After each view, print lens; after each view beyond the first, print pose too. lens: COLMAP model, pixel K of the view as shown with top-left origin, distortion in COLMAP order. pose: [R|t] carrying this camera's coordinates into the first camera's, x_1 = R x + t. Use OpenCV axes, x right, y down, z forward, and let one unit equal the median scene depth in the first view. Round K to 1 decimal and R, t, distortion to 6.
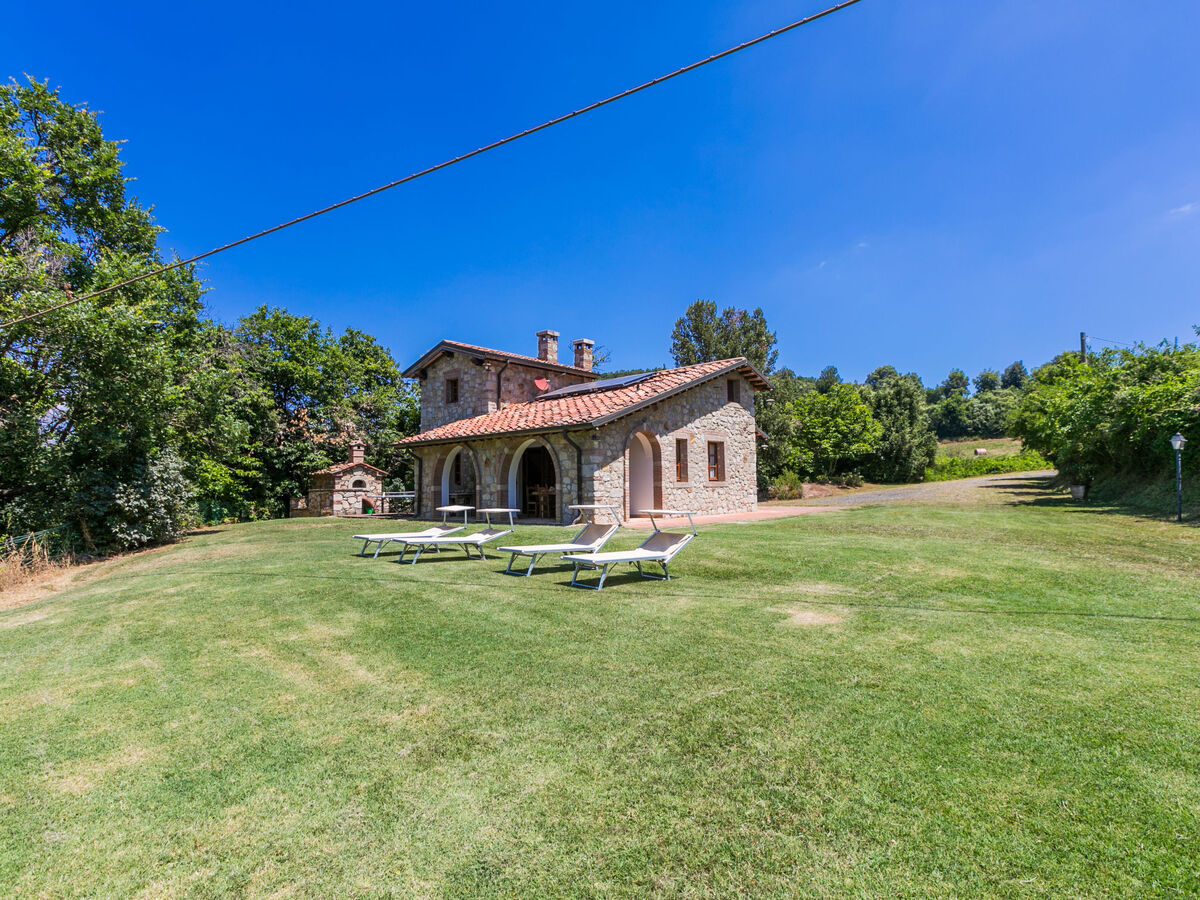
lens RADIAL K [[610.4, 0, 580.9], [0, 610.4, 454.5], [0, 0, 1]] dist [0.012749, -0.001847]
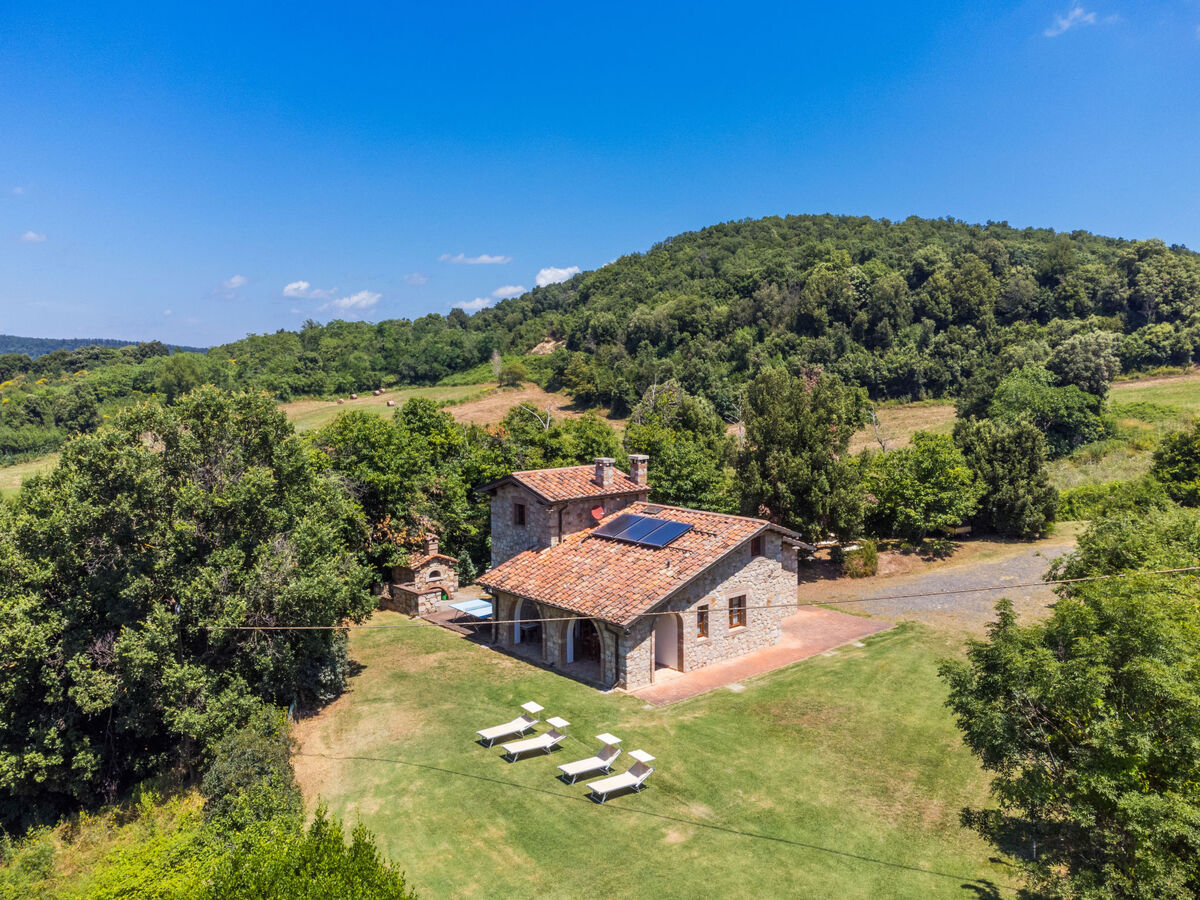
lens RADIAL K [[963.9, 0, 574.6], [0, 963.9, 417.5], [0, 0, 1]] dist [0.035487, -0.012648]
pose [[0.992417, 0.013756, -0.122147, 0.130711], [0.001069, 0.992715, 0.120483, -0.610733], [0.122915, -0.119700, 0.985172, -0.890869]]
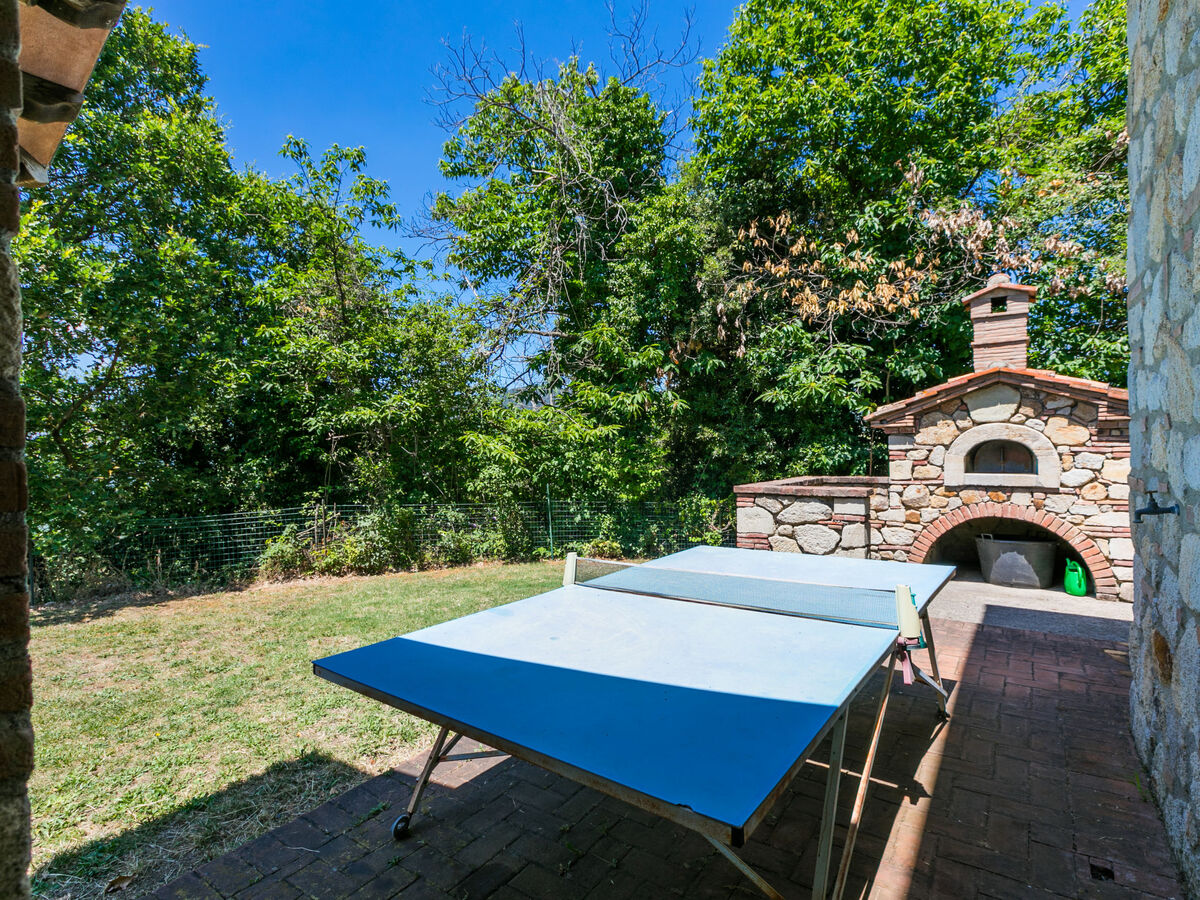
lens RADIAL K [[610.4, 0, 629.0], [0, 610.4, 451.8], [0, 0, 1]] dist [0.012749, -0.001847]
pose [[0.131634, 0.014964, -0.991185, -0.200978], [0.072403, 0.997070, 0.024668, 0.040817], [0.988651, -0.075012, 0.130165, 1.147077]]
